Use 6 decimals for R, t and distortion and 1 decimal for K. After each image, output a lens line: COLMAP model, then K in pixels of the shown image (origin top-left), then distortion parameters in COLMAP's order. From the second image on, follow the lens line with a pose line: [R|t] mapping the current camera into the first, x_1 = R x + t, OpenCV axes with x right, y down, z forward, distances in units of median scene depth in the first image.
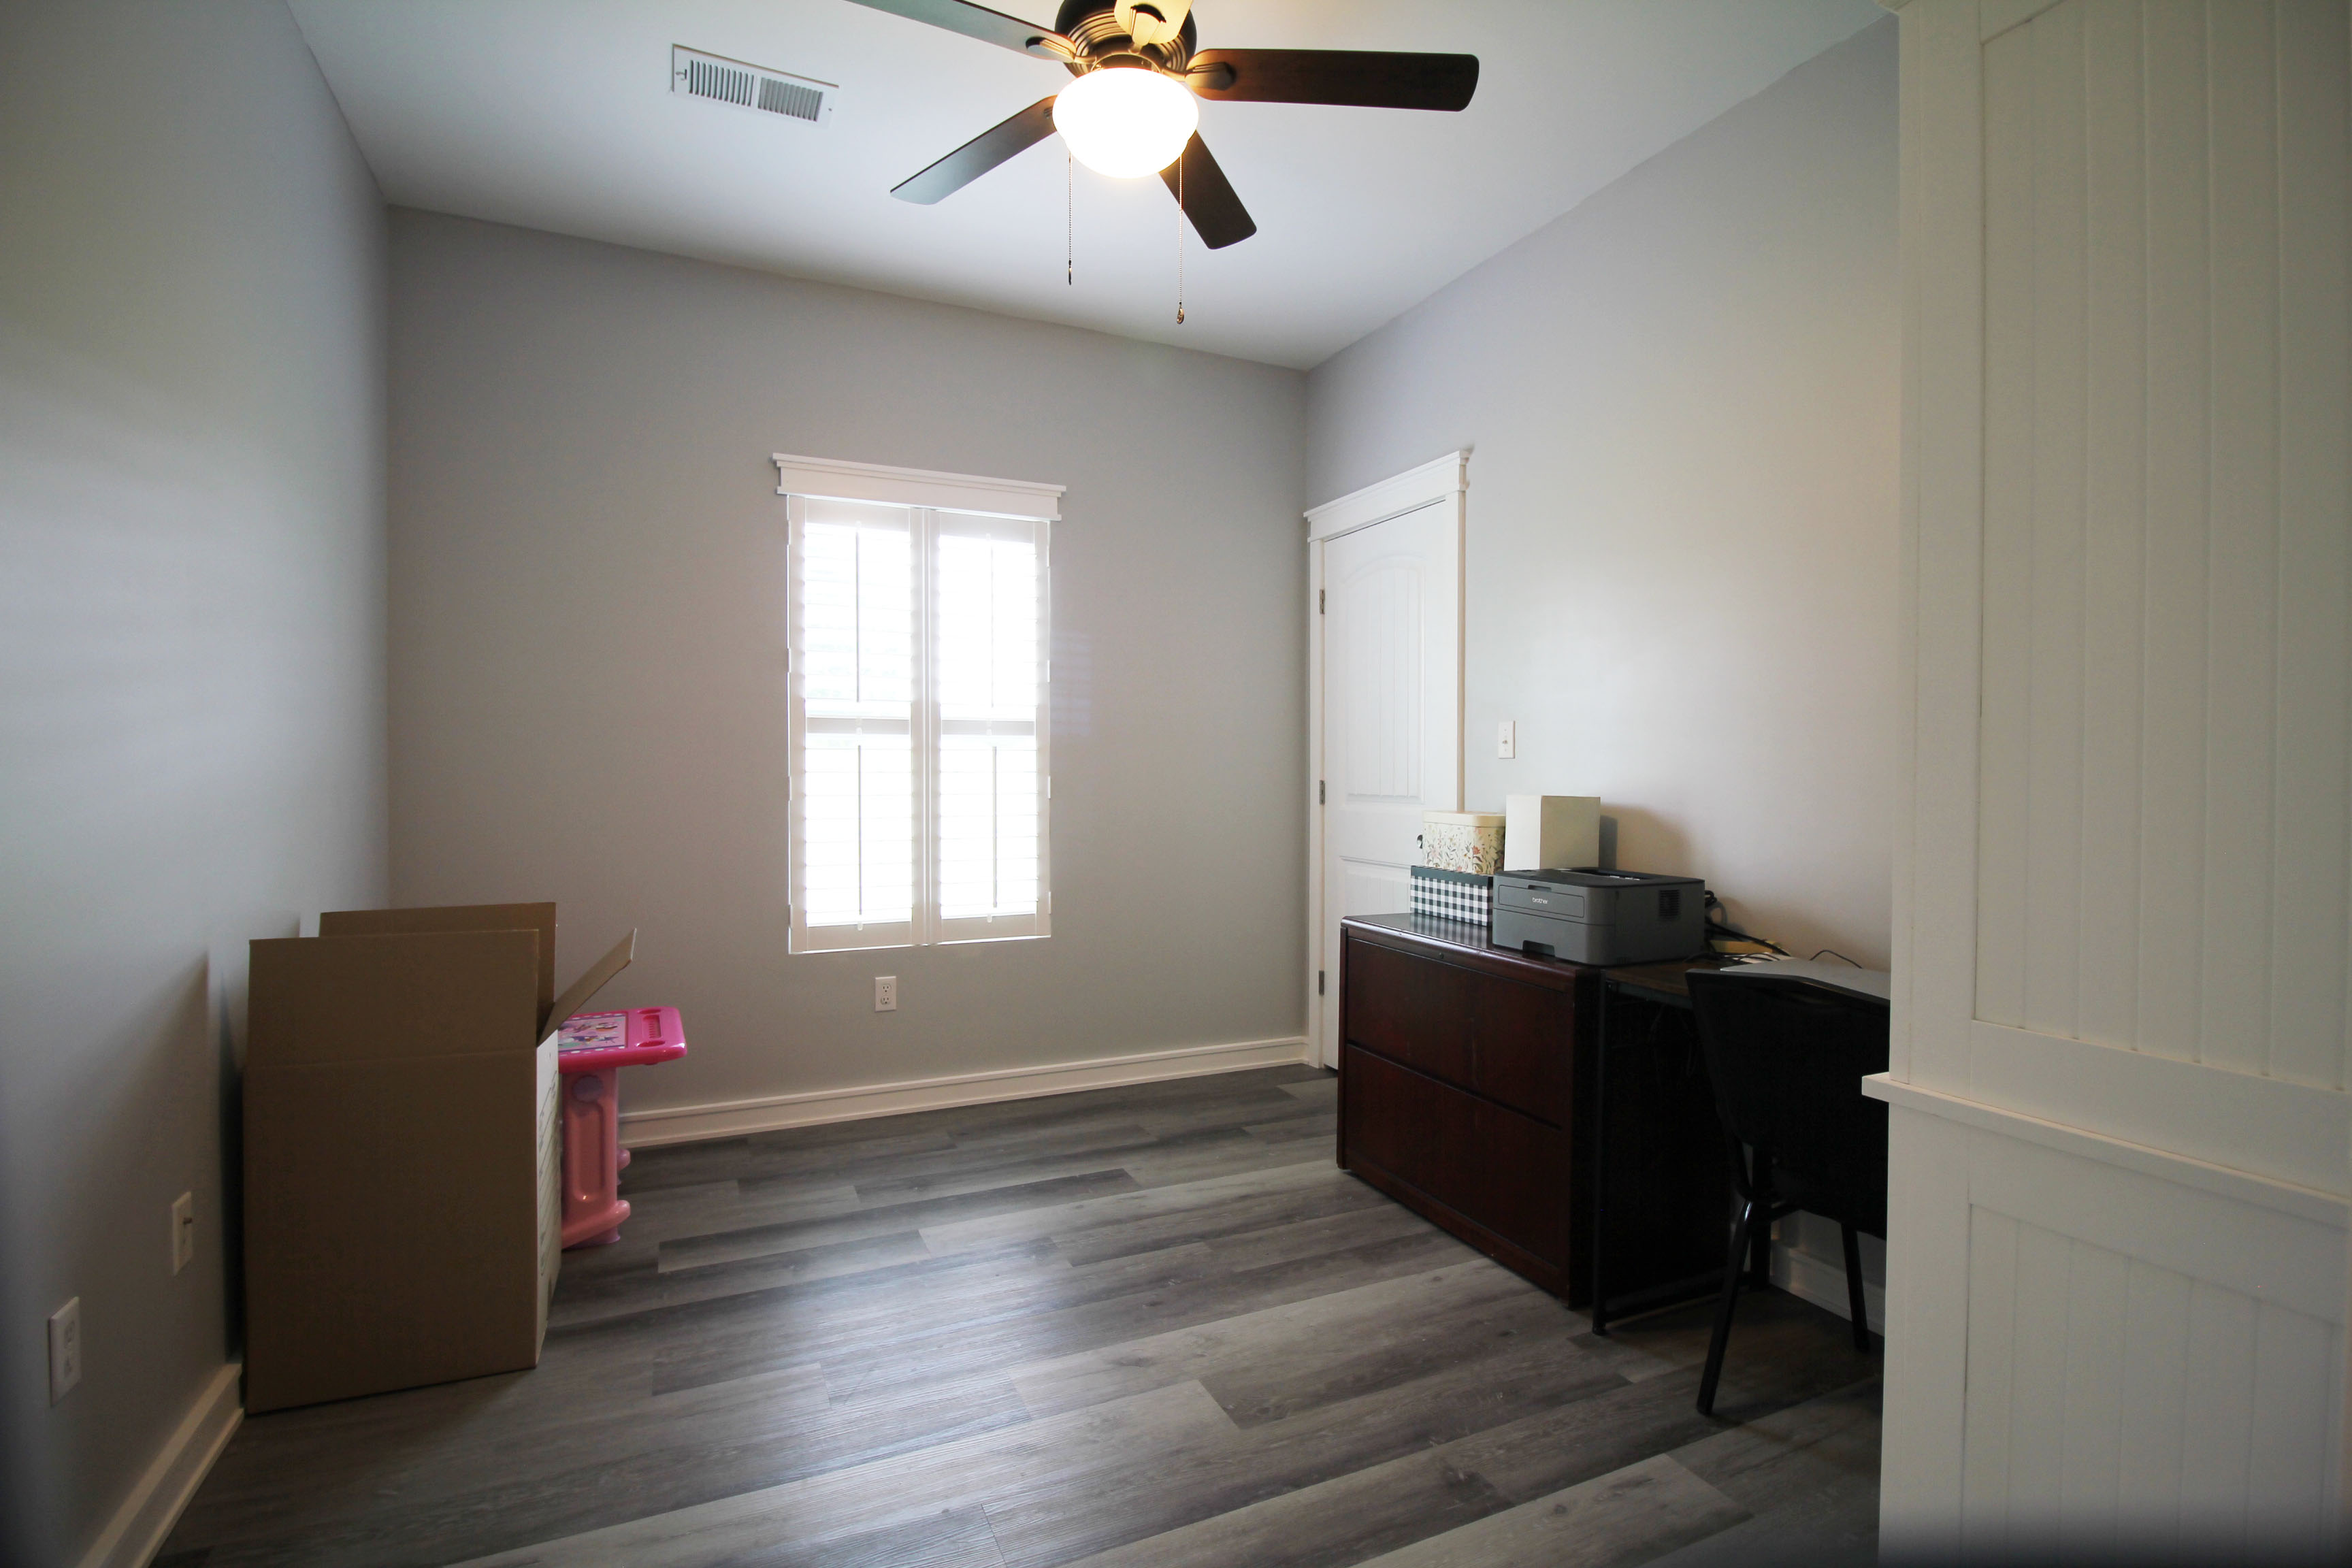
lens RADIAL K [[1114.9, 0, 1195.9], [0, 1114.9, 812.0], [0, 0, 1]] dist [-0.000028, -0.000338]
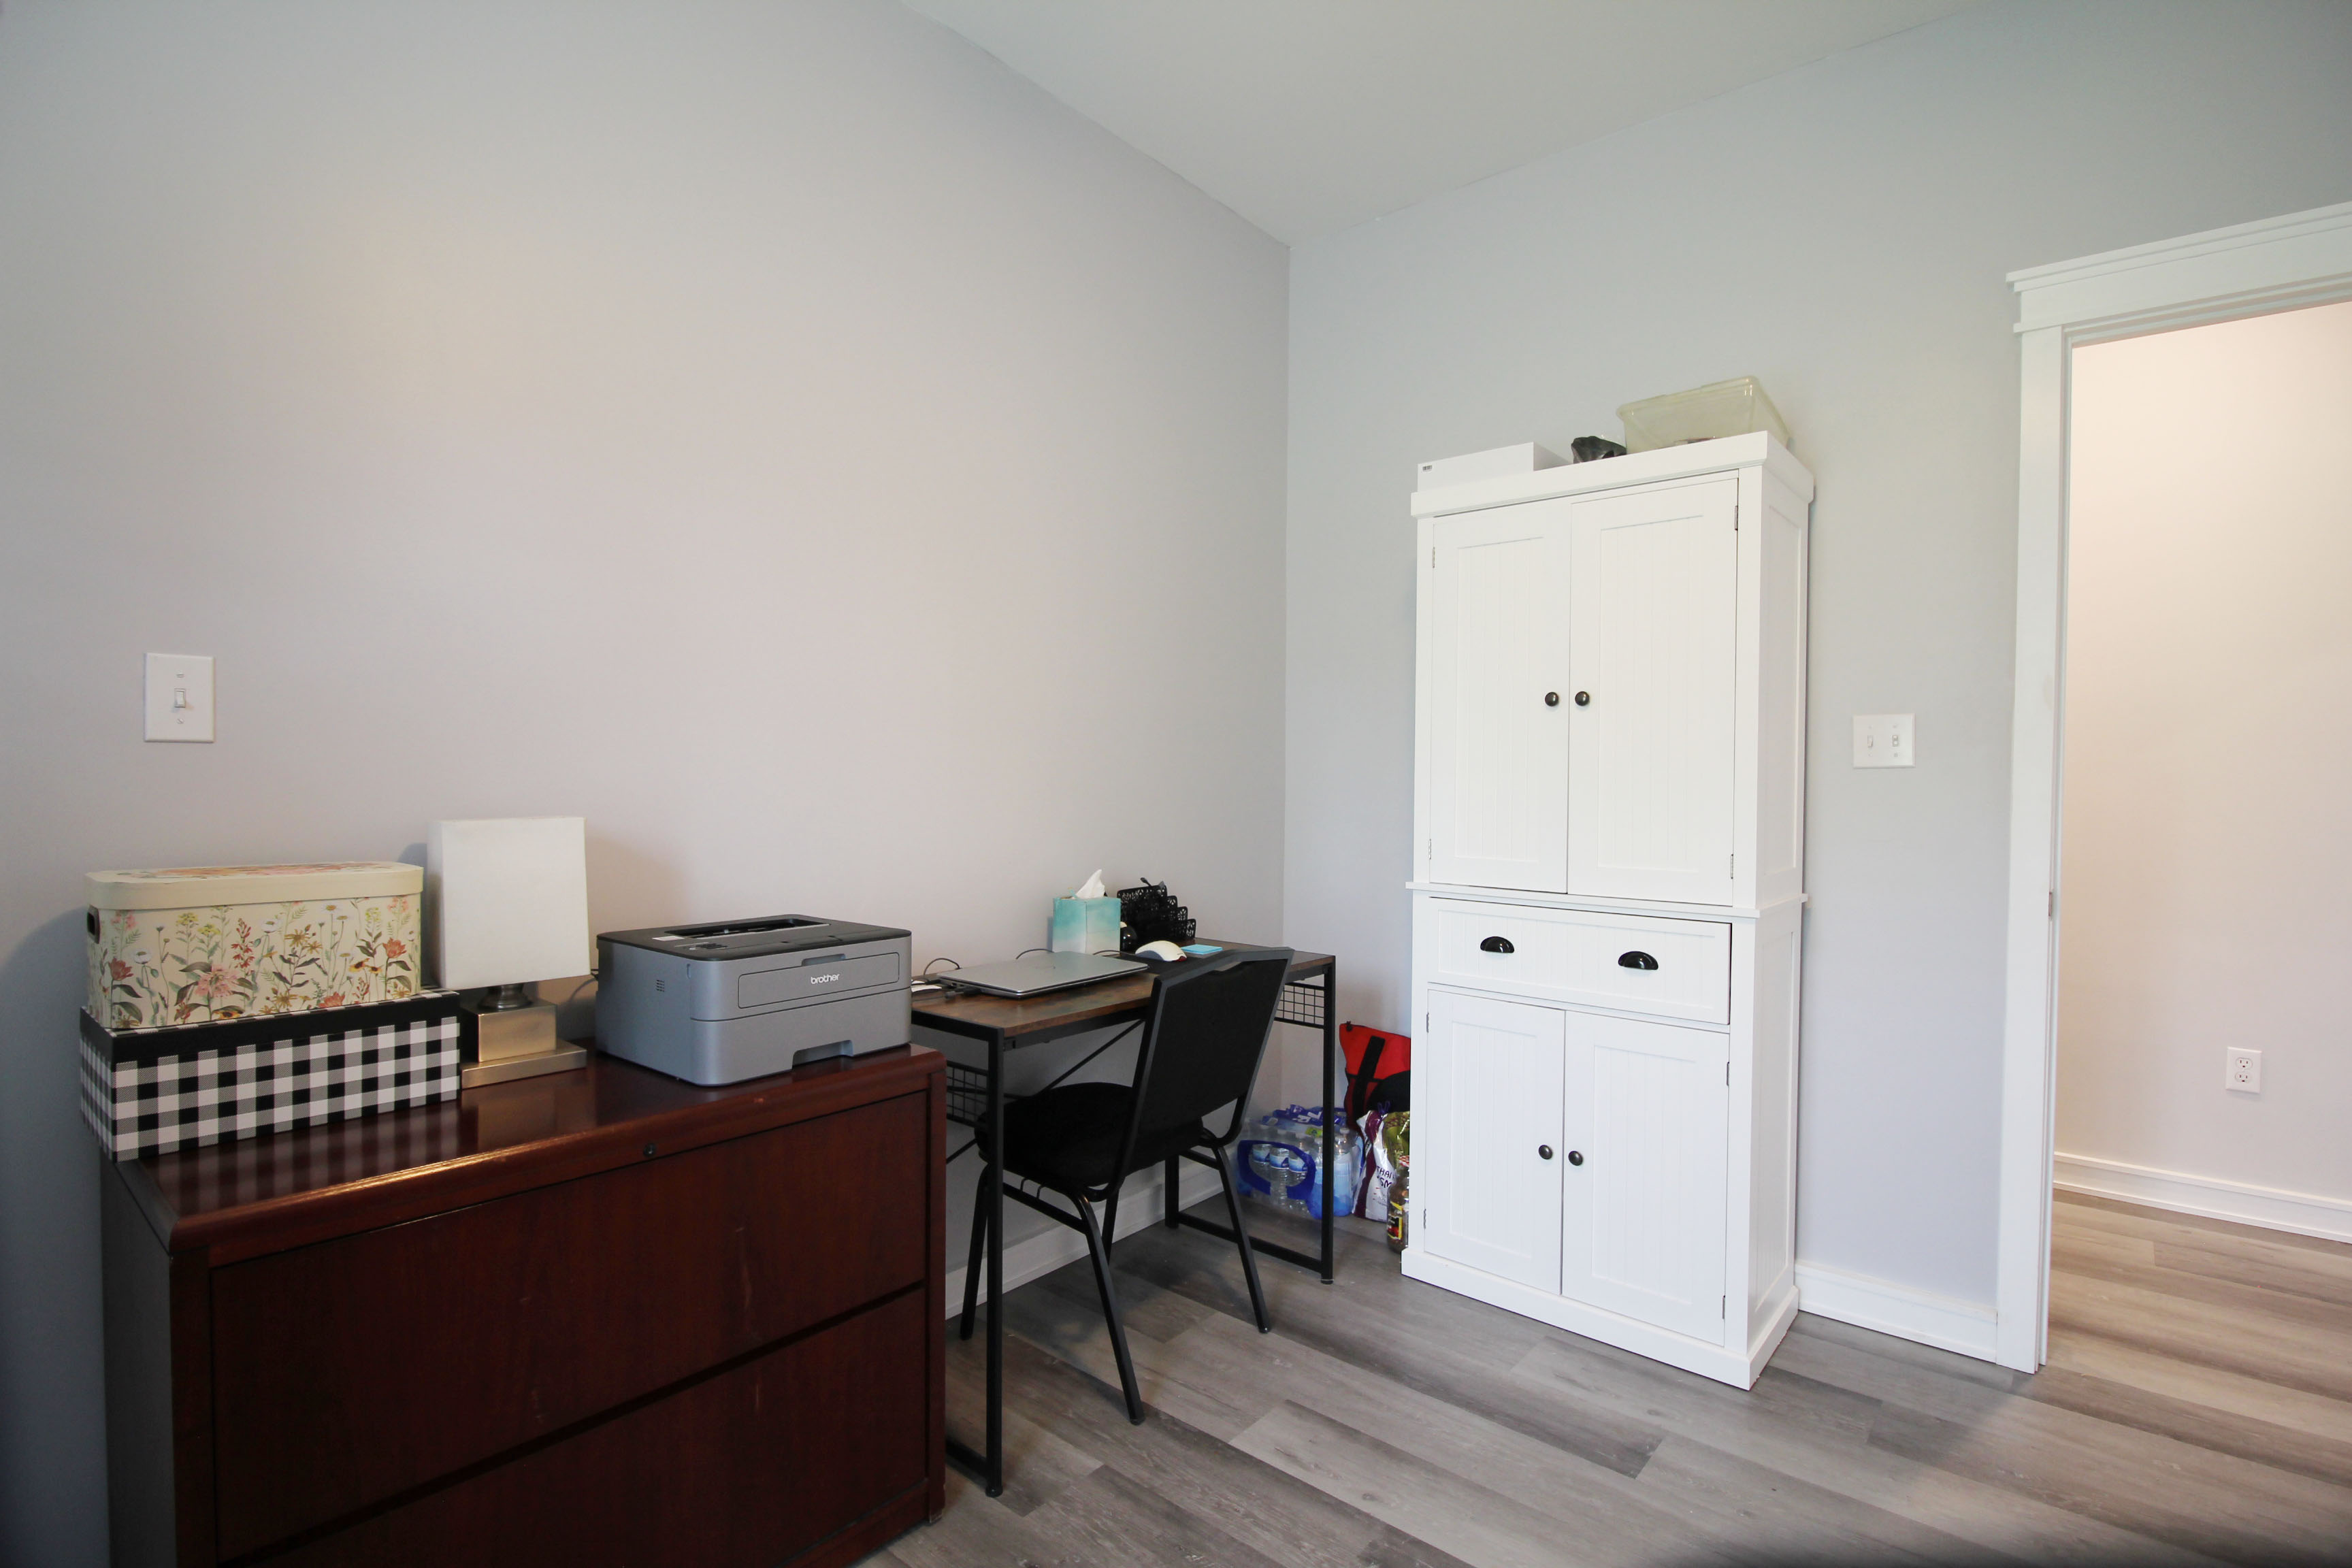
lens RADIAL K [[1103.0, 0, 1176.0], [0, 1103.0, 784.0], [0, 0, 1]] dist [0.000066, -0.000281]
pose [[-0.430952, -0.016347, 0.902227, -0.369182], [0.020102, 0.999414, 0.027710, -0.049105], [-0.902151, 0.030078, -0.430370, 1.146752]]
